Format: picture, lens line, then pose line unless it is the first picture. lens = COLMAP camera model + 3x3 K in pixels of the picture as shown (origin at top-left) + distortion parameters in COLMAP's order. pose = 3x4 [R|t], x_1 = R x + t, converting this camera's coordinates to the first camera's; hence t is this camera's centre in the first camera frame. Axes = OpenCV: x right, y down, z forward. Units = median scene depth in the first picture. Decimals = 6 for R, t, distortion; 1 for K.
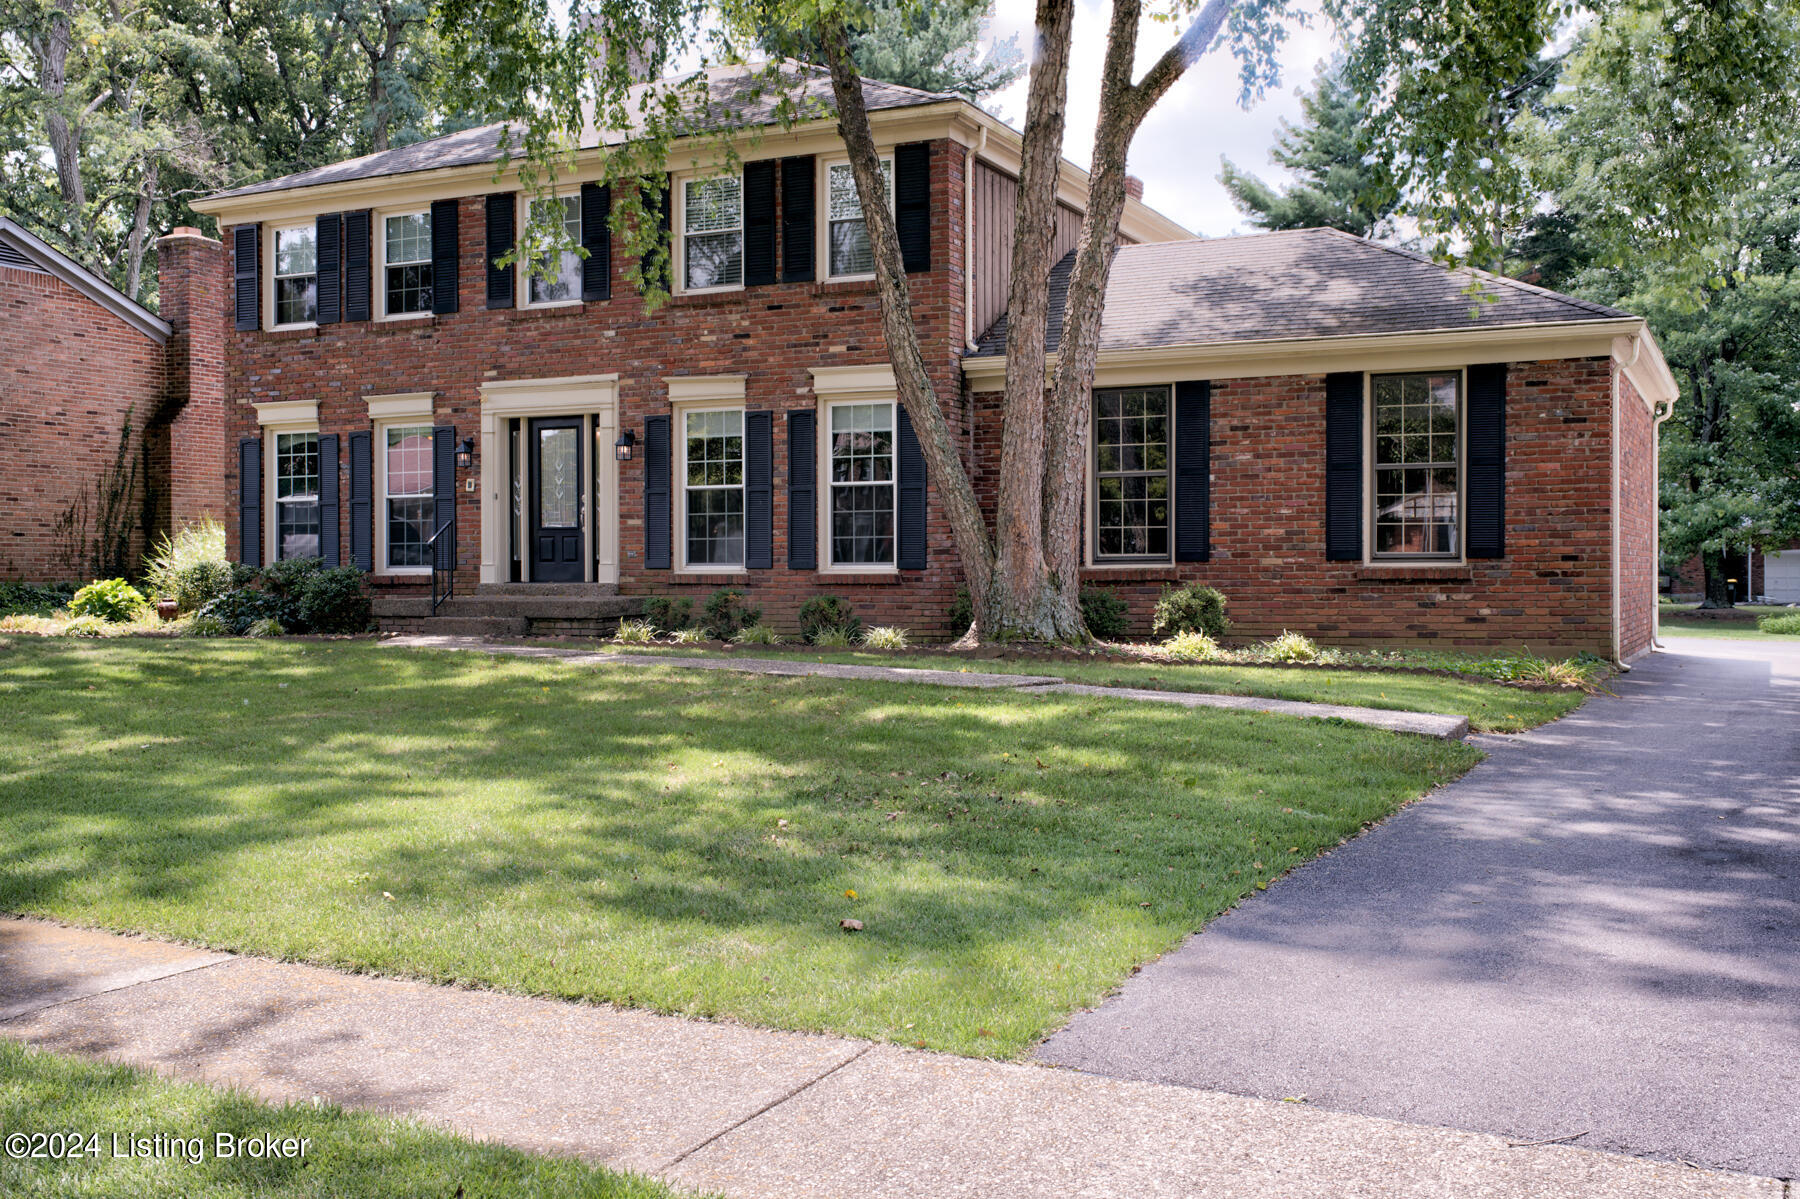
lens RADIAL K [[1775.0, 0, 897.6], [0, 1775.0, 611.9], [0, 0, 1]] dist [-0.039965, 0.000000]
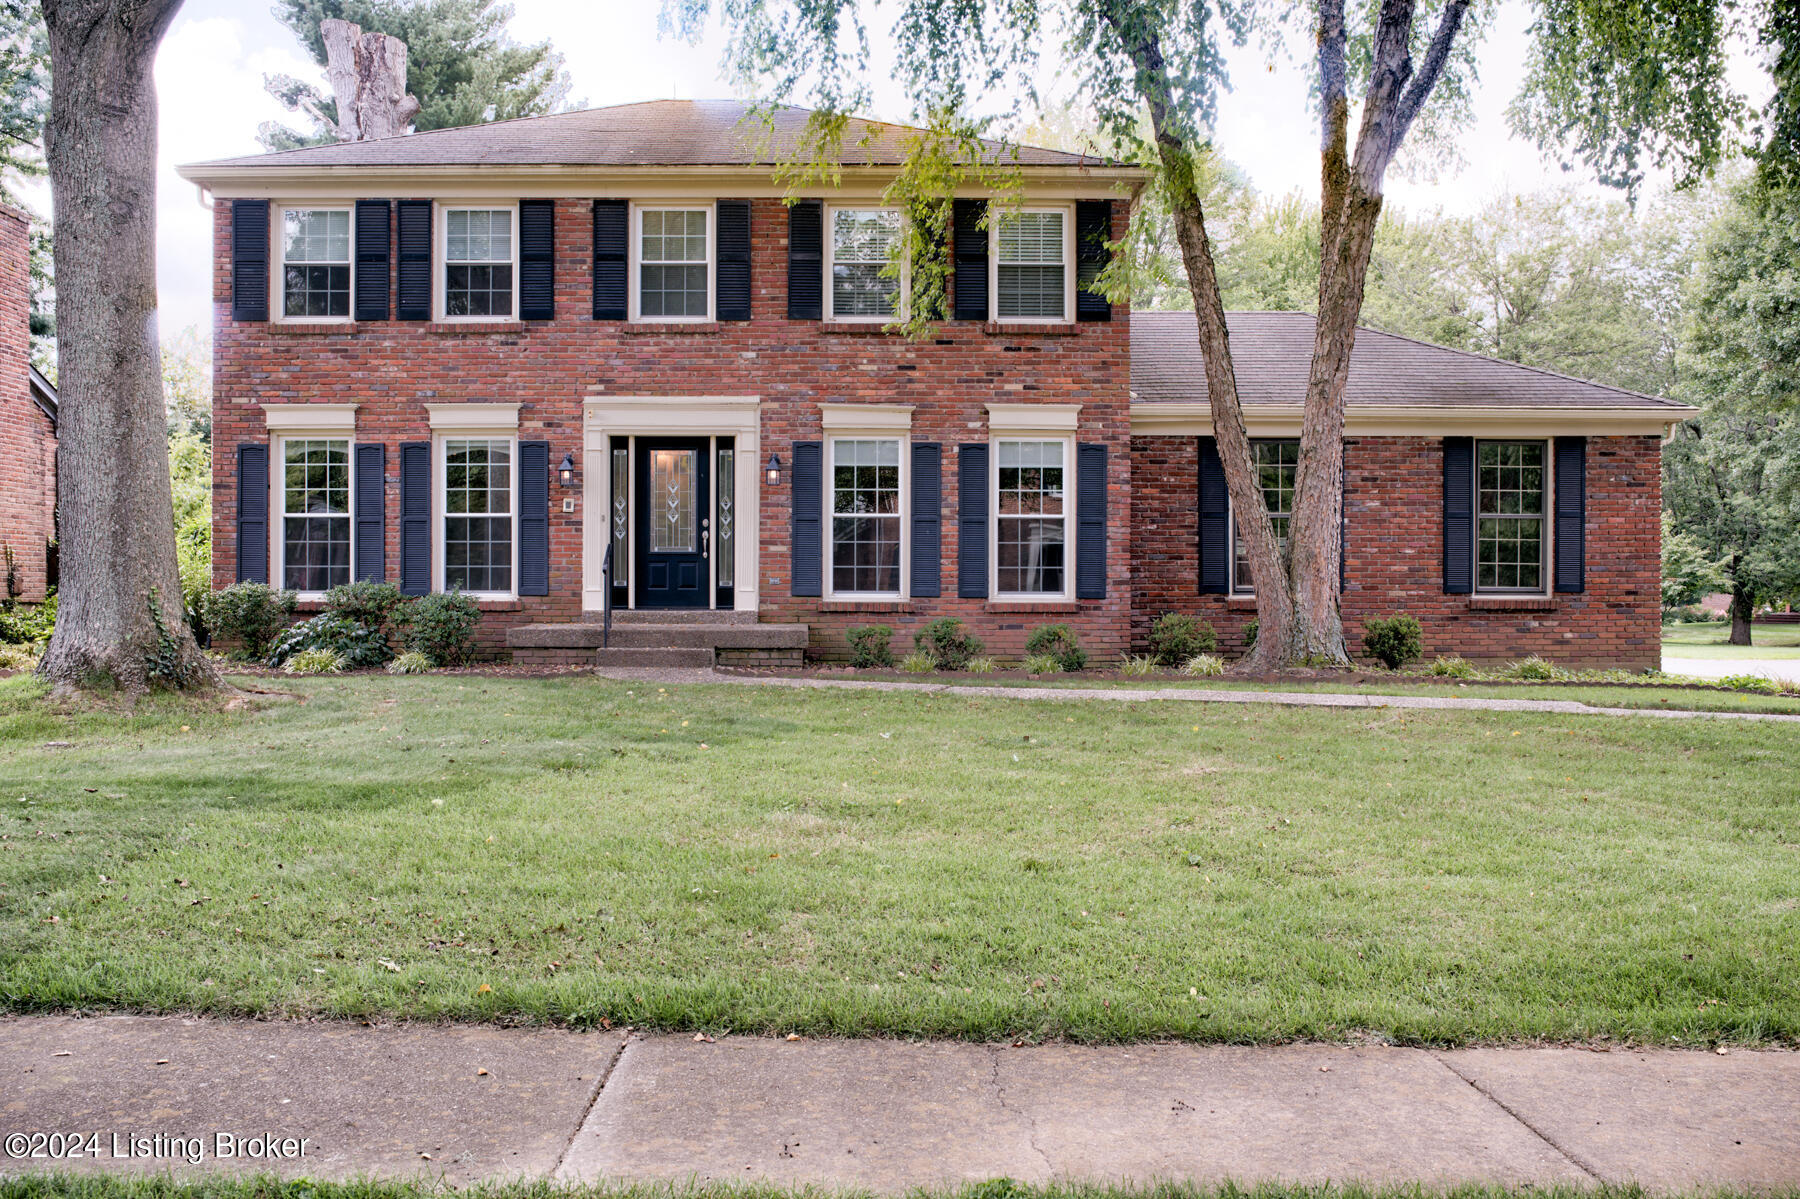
lens RADIAL K [[1471.2, 0, 901.3], [0, 1471.2, 602.4], [0, 0, 1]] dist [-0.057402, 0.007656]
pose [[0.897956, 0.002331, 0.440079, -0.462285], [0.004080, 0.999899, -0.013620, -0.009878], [-0.440066, 0.014026, 0.897856, 0.248995]]
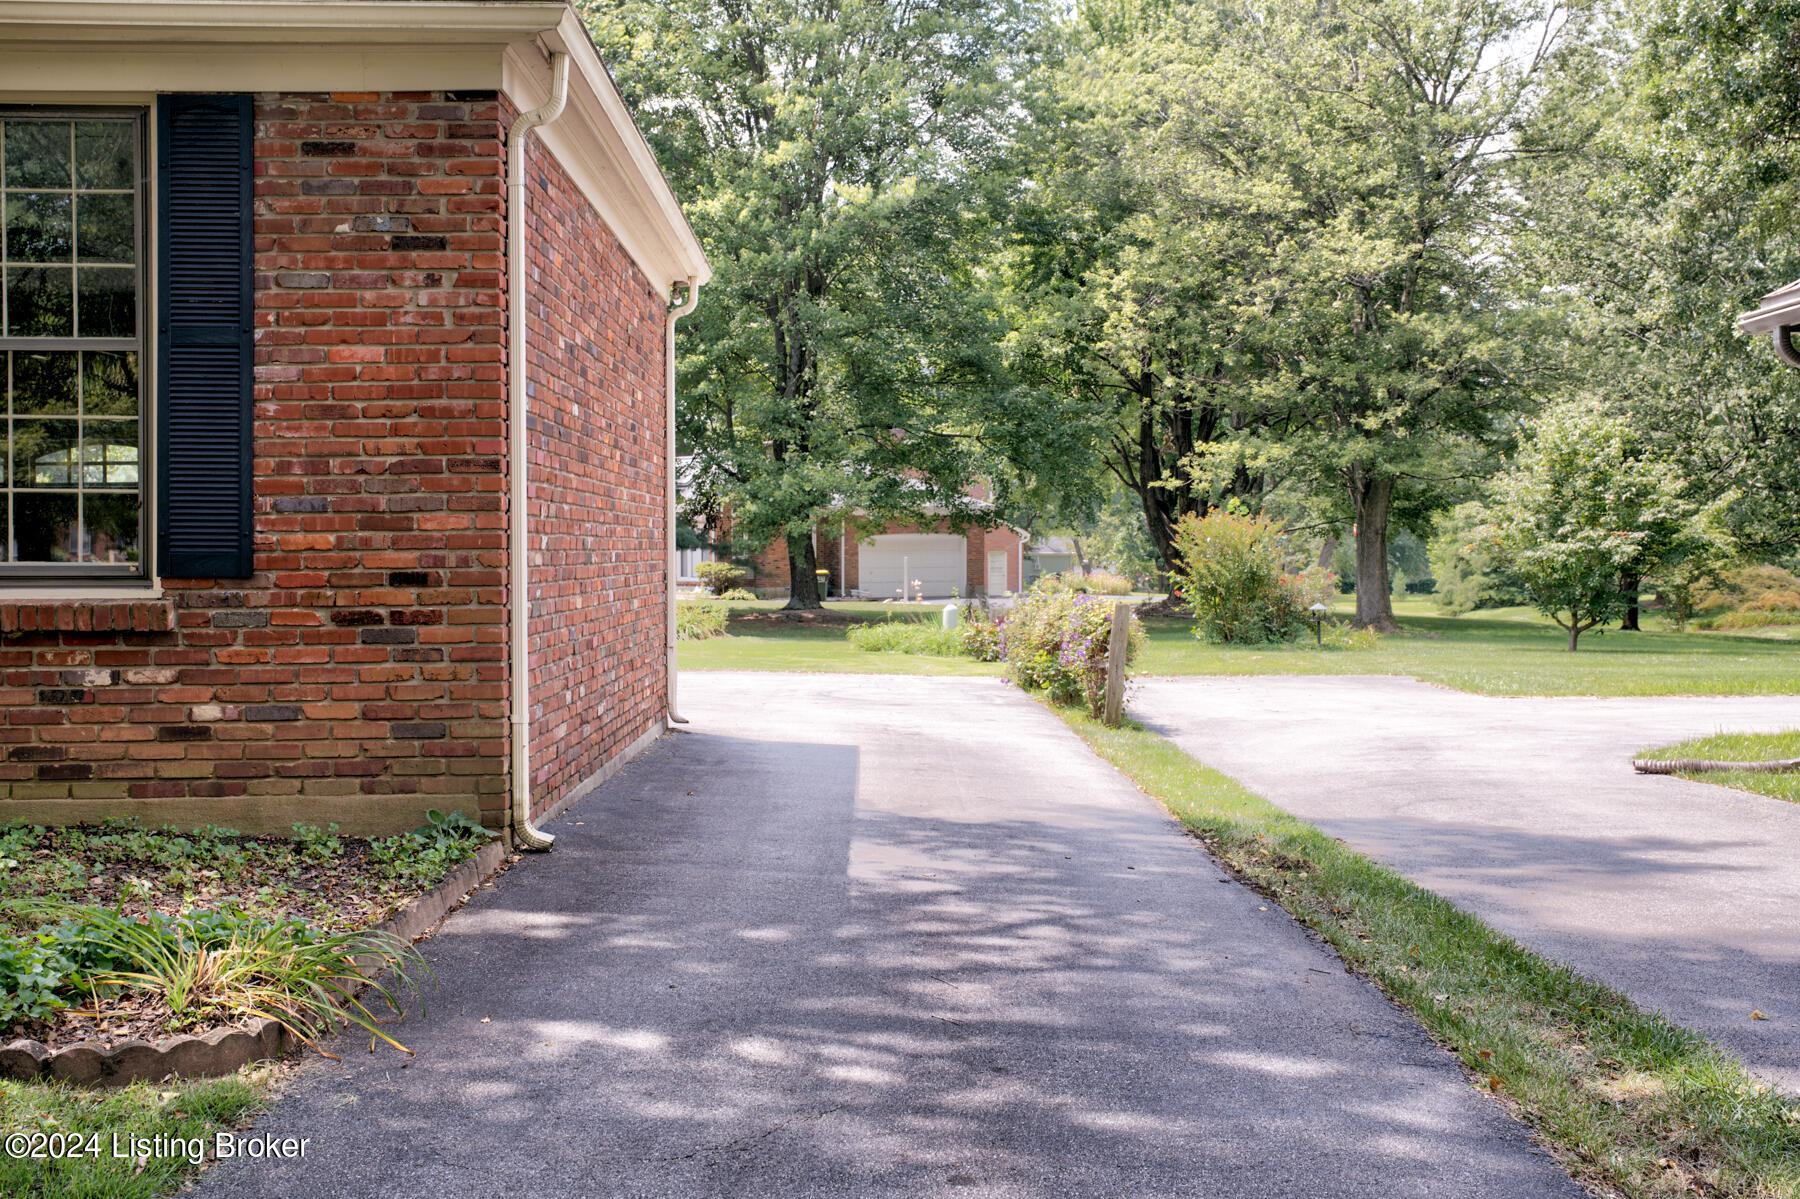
lens RADIAL K [[2062.5, 0, 945.4], [0, 2062.5, 566.0], [0, 0, 1]] dist [0.002653, 0.000000]
pose [[0.878035, -0.000160, 0.478597, 0.219990], [0.007897, 0.999869, -0.014153, -0.021810], [-0.478532, 0.016206, 0.877921, 0.438184]]
